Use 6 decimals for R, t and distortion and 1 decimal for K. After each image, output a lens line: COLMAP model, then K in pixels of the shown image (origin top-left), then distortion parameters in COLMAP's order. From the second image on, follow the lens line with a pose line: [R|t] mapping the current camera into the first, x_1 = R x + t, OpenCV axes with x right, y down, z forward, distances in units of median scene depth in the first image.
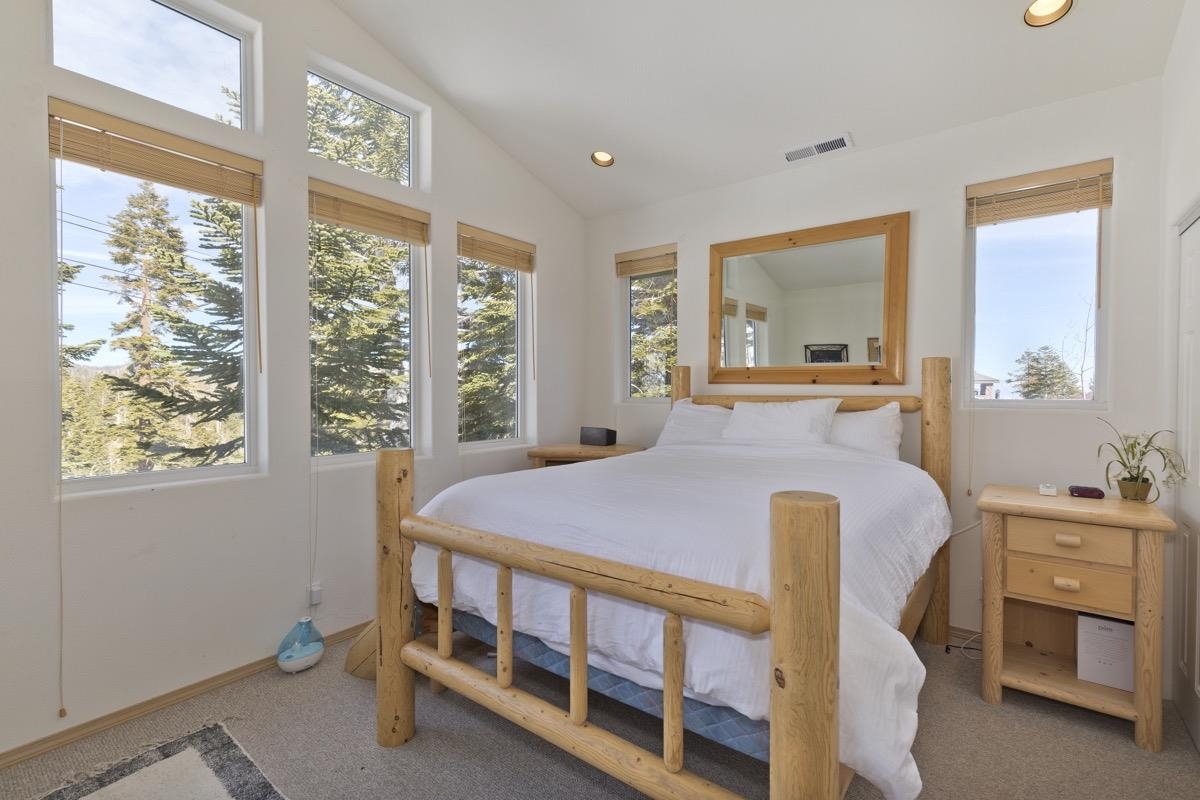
lens RADIAL K [[534.0, 0, 600.0], [0, 534.0, 400.0], [0, 0, 1]] dist [0.001869, 0.000117]
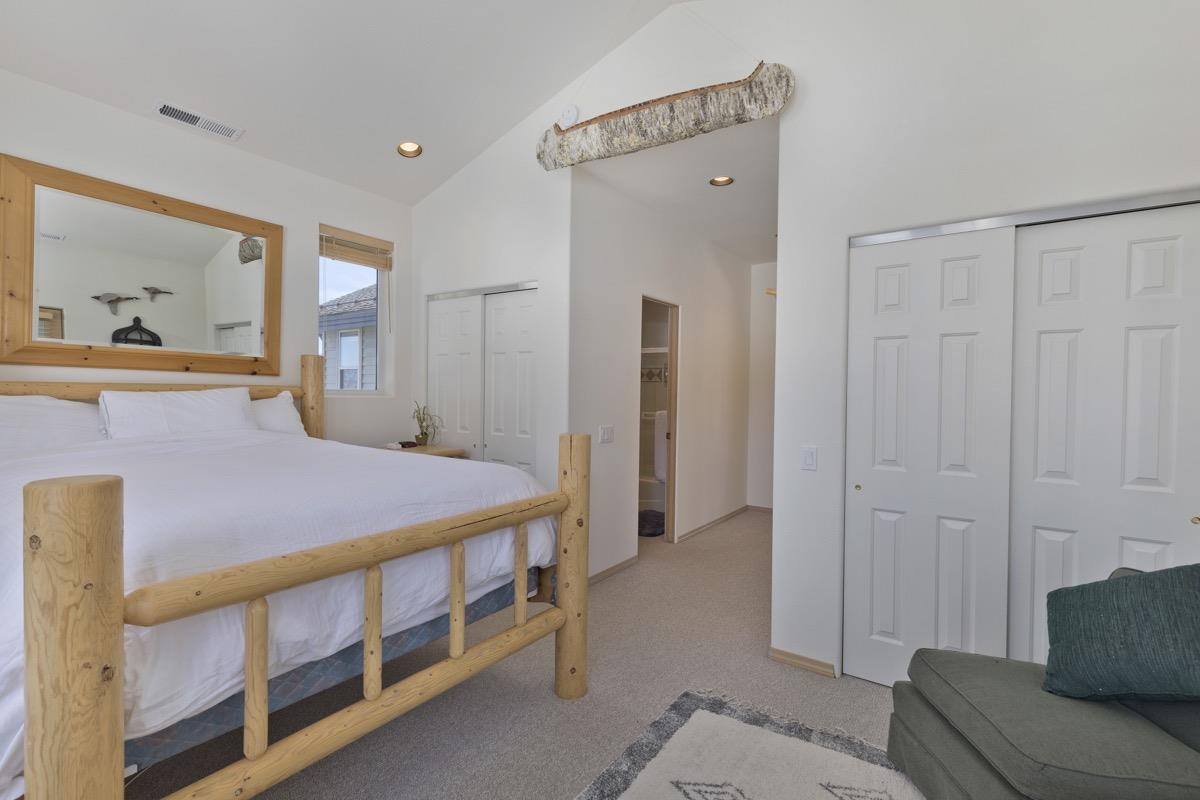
lens RADIAL K [[541.1, 0, 604.8], [0, 541.1, 391.1], [0, 0, 1]] dist [-0.000786, -0.000168]
pose [[-0.044251, 0.000733, 0.999020, -0.649578], [0.000207, 1.000000, -0.000725, 0.005136], [-0.999020, 0.000175, -0.044251, 0.370708]]
